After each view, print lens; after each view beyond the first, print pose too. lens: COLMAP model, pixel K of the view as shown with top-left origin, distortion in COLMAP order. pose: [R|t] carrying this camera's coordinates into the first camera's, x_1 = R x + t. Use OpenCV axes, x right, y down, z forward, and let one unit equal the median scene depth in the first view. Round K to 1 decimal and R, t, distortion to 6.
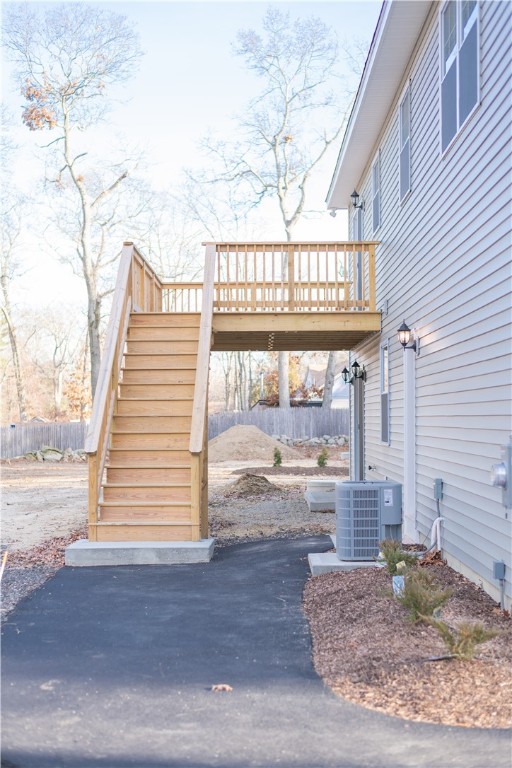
lens RADIAL K [[1090.9, 0, 256.0], [0, 1090.9, 384.0], [0, 0, 1]] dist [-0.016094, 0.016184]
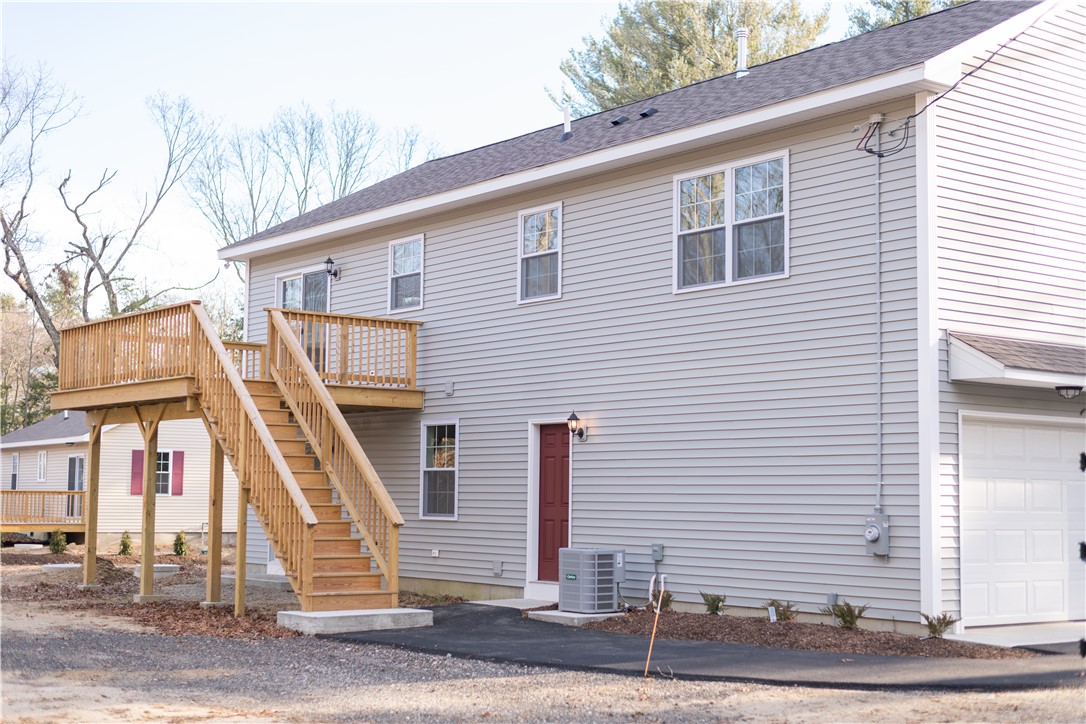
lens RADIAL K [[1542.6, 0, 543.0], [0, 1542.6, 362.0], [0, 0, 1]] dist [-0.016094, 0.016184]
pose [[0.785759, 0.070999, 0.614444, -0.177360], [-0.034369, 0.996867, -0.071237, 0.001583], [-0.617577, 0.034857, 0.785738, -0.054101]]
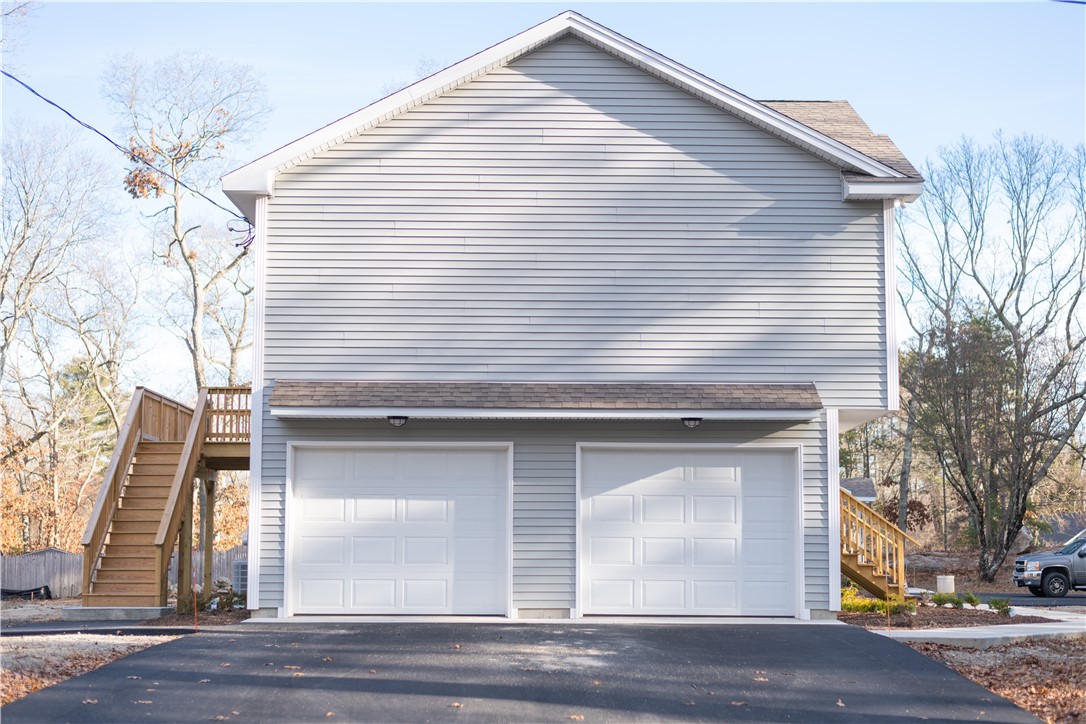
lens RADIAL K [[1610.4, 0, 543.0], [0, 1610.4, 362.0], [0, 0, 1]] dist [-0.028645, 0.024539]
pose [[0.999642, 0.010653, 0.024531, 0.079671], [-0.008378, 0.995812, -0.091045, 0.002402], [-0.025398, 0.090807, 0.995545, -0.229491]]
